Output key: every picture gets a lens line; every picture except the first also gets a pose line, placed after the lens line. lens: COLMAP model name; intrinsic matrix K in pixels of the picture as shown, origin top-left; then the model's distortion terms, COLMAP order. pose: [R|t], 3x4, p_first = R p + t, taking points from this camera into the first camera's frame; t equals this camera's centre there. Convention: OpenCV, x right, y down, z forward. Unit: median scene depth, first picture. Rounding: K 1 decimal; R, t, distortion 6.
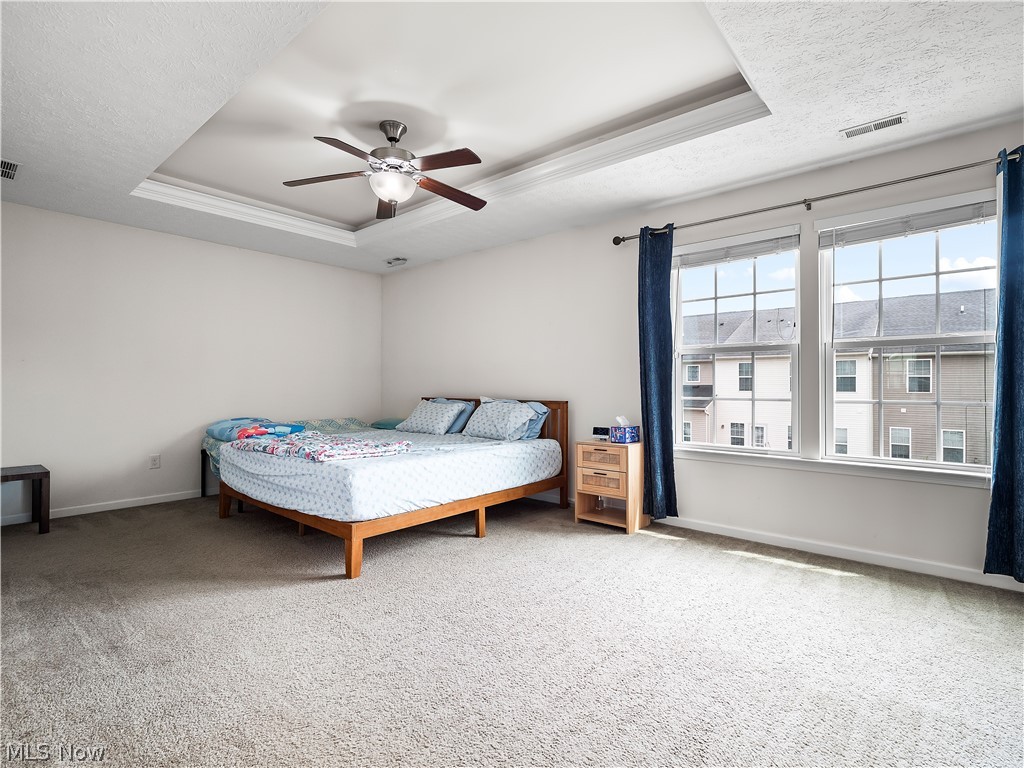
lens RADIAL K [[499.7, 0, 513.2], [0, 499.7, 388.9], [0, 0, 1]] dist [-0.000898, -0.000605]
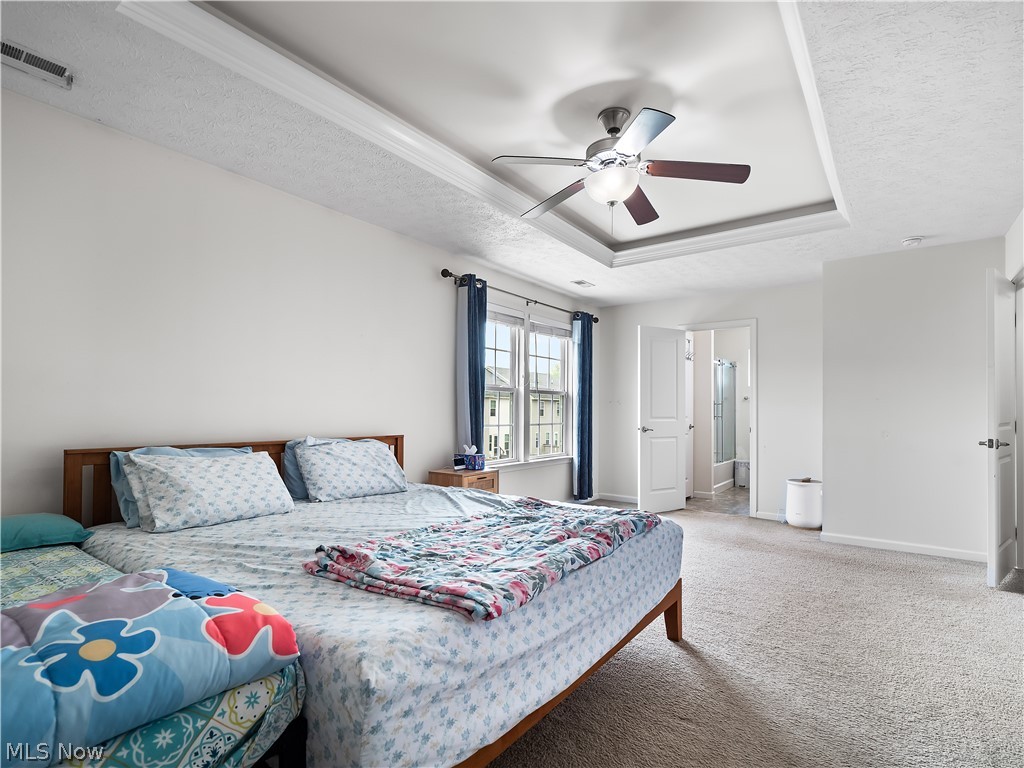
lens RADIAL K [[499.7, 0, 513.2], [0, 499.7, 388.9], [0, 0, 1]] dist [-0.000898, -0.000605]
pose [[-0.050710, 0.047575, 0.997580, -0.871399], [-0.000331, 0.998864, -0.047653, -0.016025], [-0.998713, -0.002746, -0.050636, 0.998873]]
